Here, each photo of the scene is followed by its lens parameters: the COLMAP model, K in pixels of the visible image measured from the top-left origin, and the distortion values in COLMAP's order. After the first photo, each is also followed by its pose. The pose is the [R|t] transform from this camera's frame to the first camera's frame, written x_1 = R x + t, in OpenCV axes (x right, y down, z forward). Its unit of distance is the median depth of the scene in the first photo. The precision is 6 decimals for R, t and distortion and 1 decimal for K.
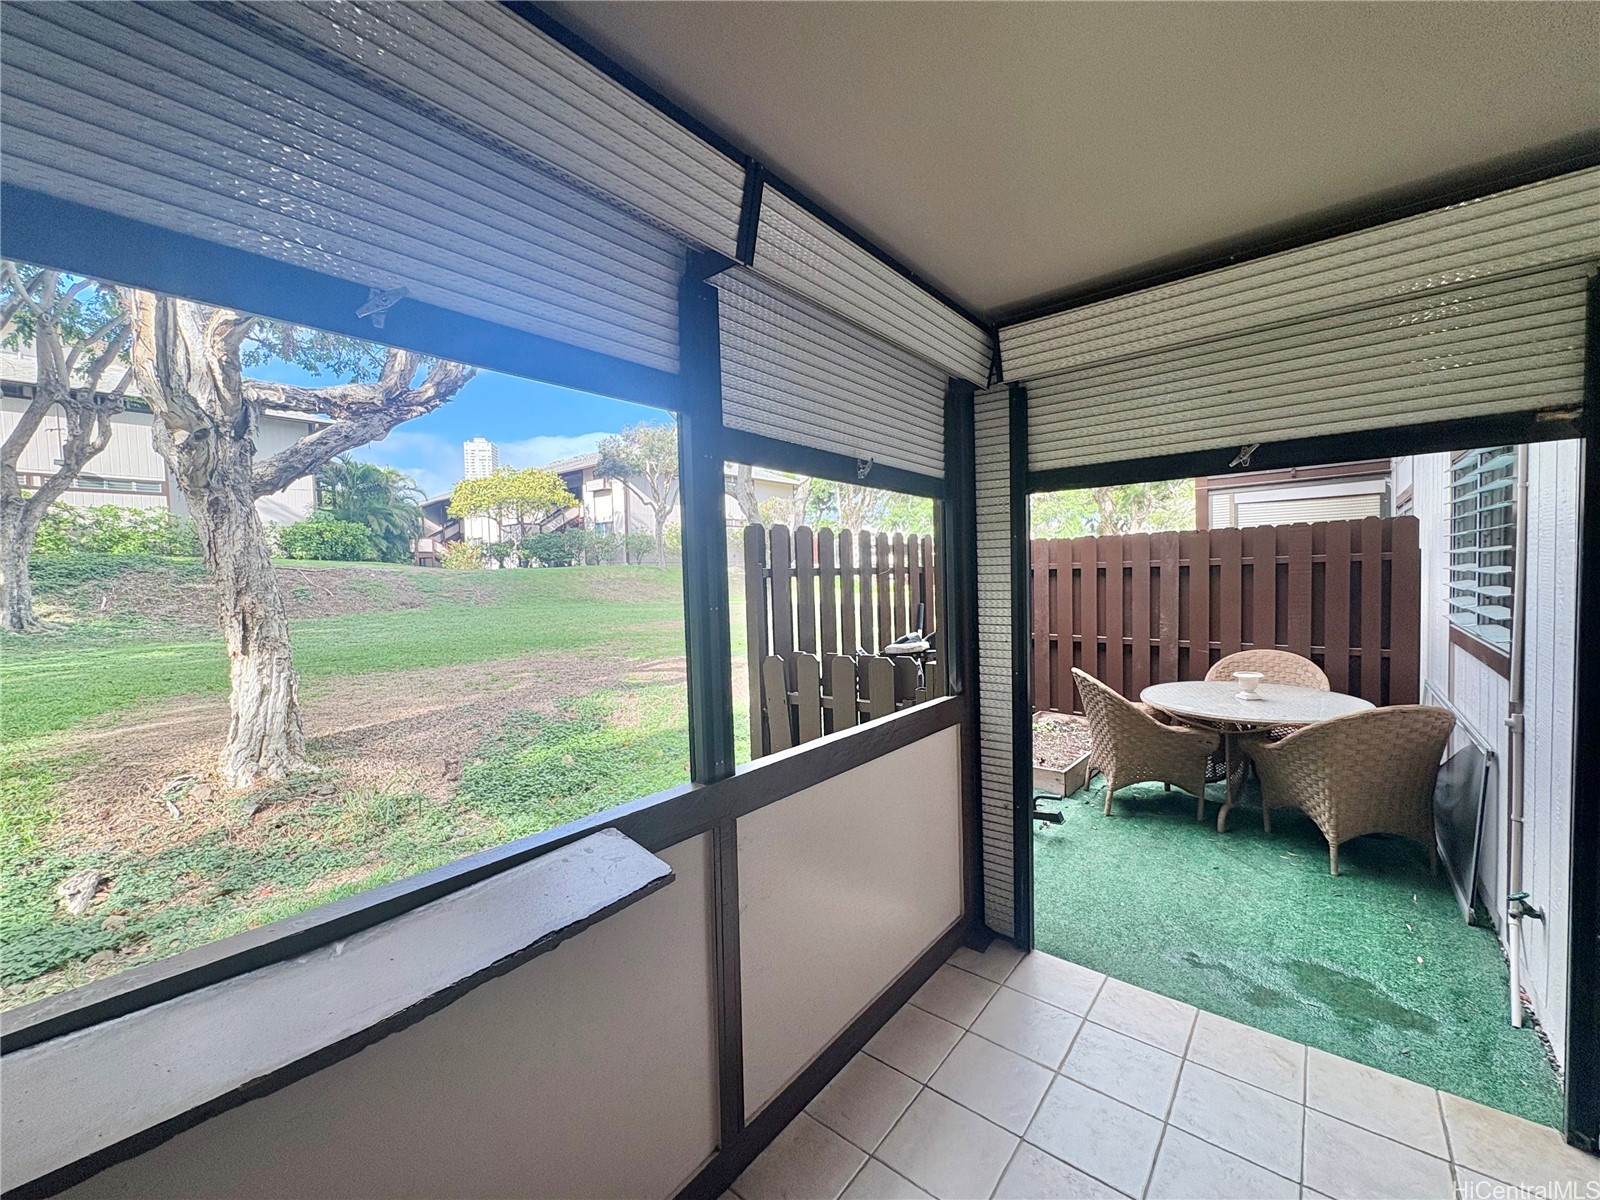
lens RADIAL K [[641.2, 0, 806.8], [0, 641.2, 600.6], [0, 0, 1]] dist [-0.002175, -0.000231]
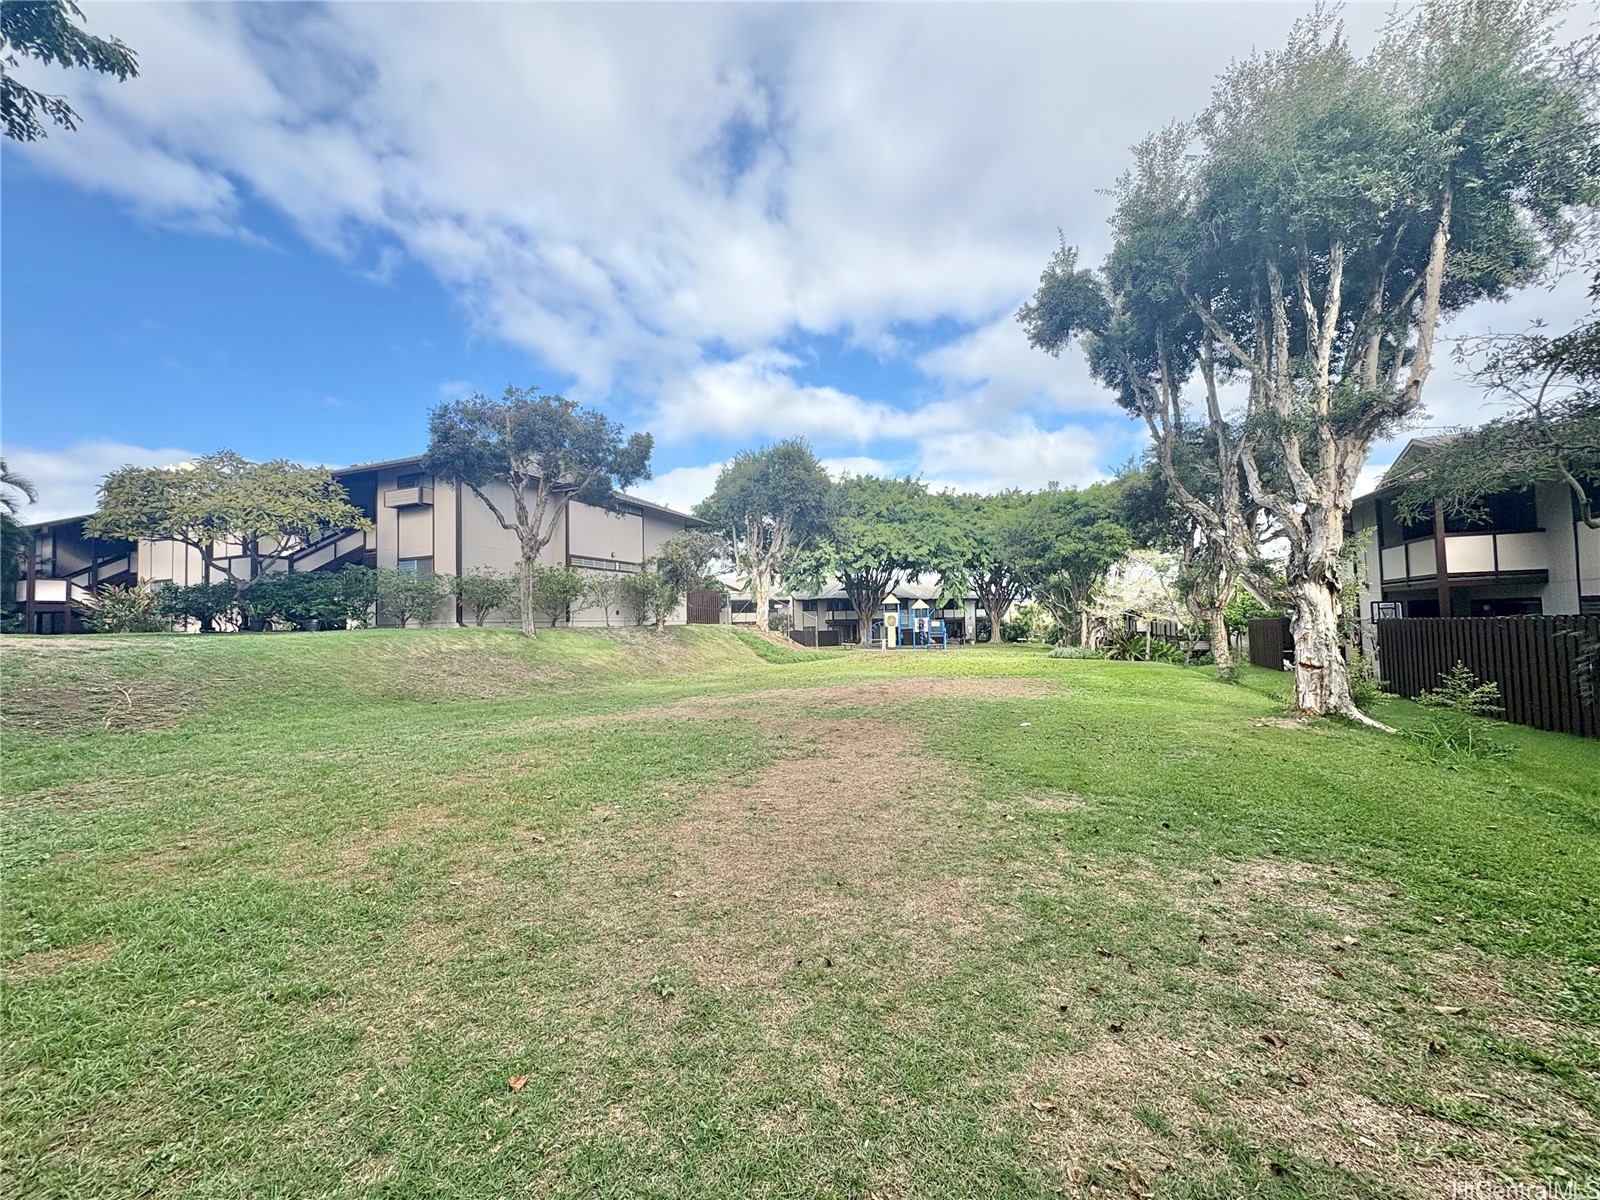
lens RADIAL K [[641.2, 0, 792.4], [0, 641.2, 598.3], [0, 0, 1]] dist [-0.002175, -0.000231]
pose [[0.957751, 0.013953, 0.287261, -0.146959], [0.013811, 0.995439, -0.094397, -0.020731], [-0.287268, 0.094376, 0.953189, 0.318173]]
